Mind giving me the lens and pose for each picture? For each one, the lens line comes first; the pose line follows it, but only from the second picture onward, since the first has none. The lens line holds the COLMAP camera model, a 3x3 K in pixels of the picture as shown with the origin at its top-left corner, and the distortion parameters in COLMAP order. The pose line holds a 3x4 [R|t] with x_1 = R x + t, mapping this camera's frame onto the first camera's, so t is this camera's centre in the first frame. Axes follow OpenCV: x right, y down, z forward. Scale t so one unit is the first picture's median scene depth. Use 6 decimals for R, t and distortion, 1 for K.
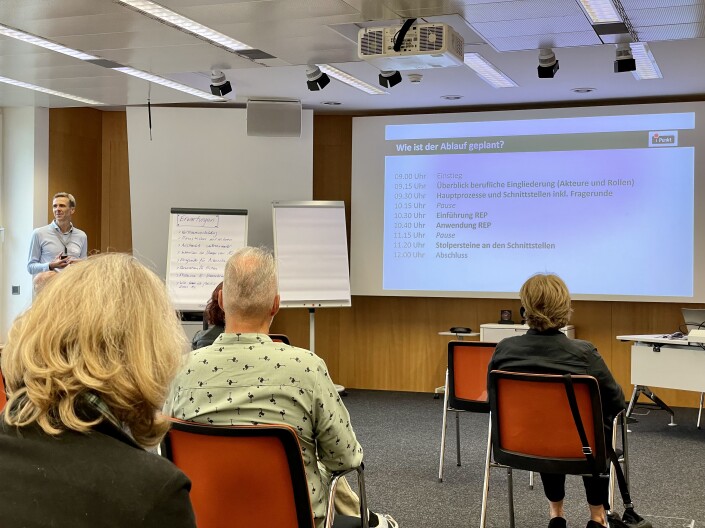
lens RADIAL K [[1017.6, 0, 367.2], [0, 1017.6, 262.8], [0, 0, 1]] dist [0.104004, -0.095086]
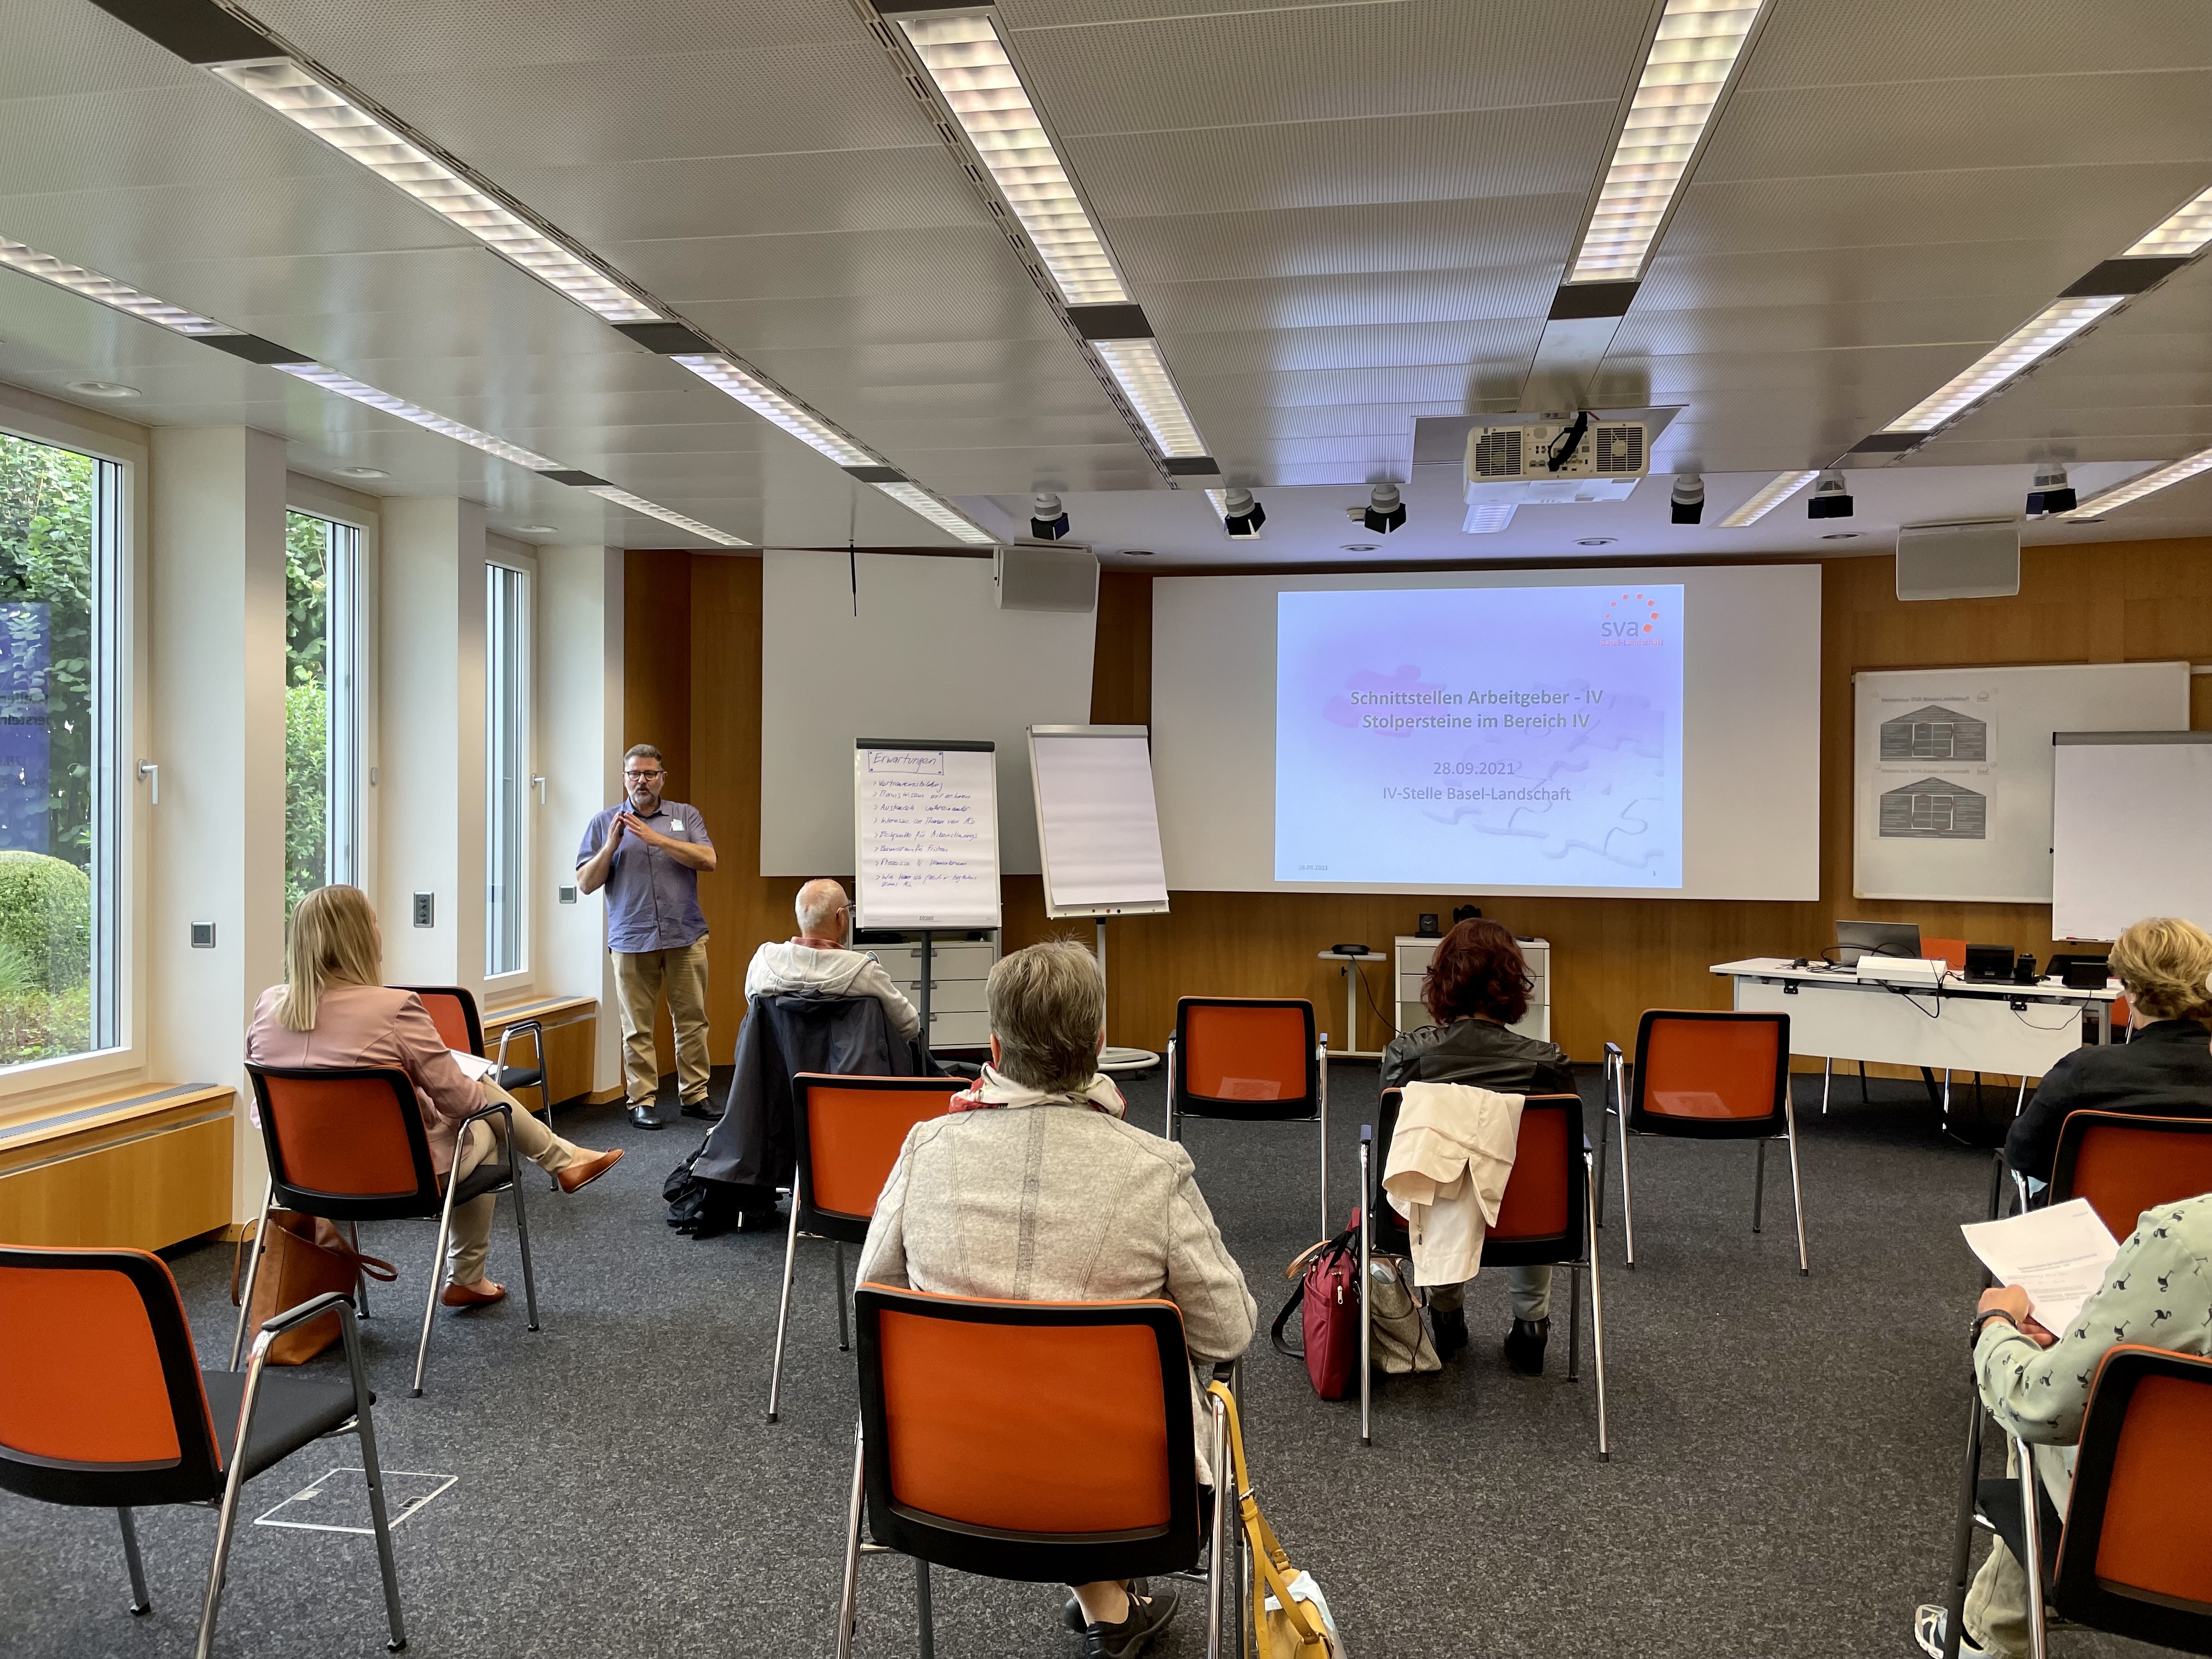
lens RADIAL K [[1615.2, 0, 1106.0], [0, 1615.2, 829.5], [0, 0, 1]] dist [0.083387, -0.113636]
pose [[0.981636, -0.008276, 0.190584, -0.280882], [0.003979, 0.999729, 0.022920, -0.030378], [-0.190722, -0.021740, 0.981403, 0.155455]]
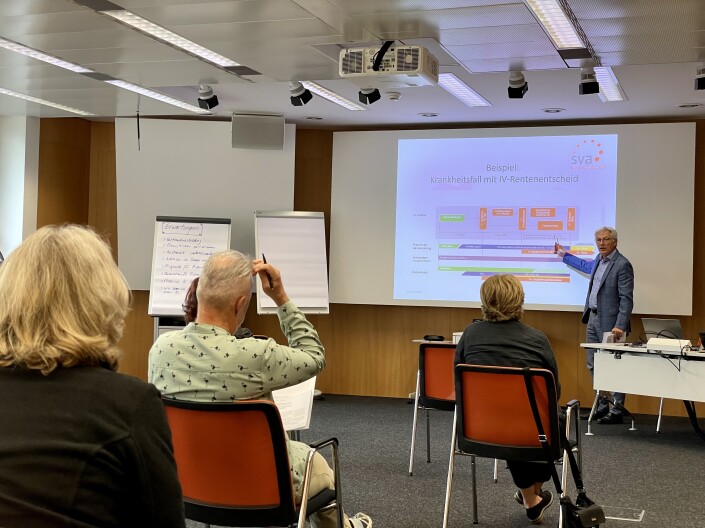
lens RADIAL K [[1017.6, 0, 367.2], [0, 1017.6, 262.8], [0, 0, 1]] dist [0.104004, -0.095086]
pose [[0.999662, 0.015441, 0.020937, 0.000639], [-0.015120, 0.999767, -0.015406, 0.008146], [-0.021170, 0.015085, 0.999662, -0.050185]]
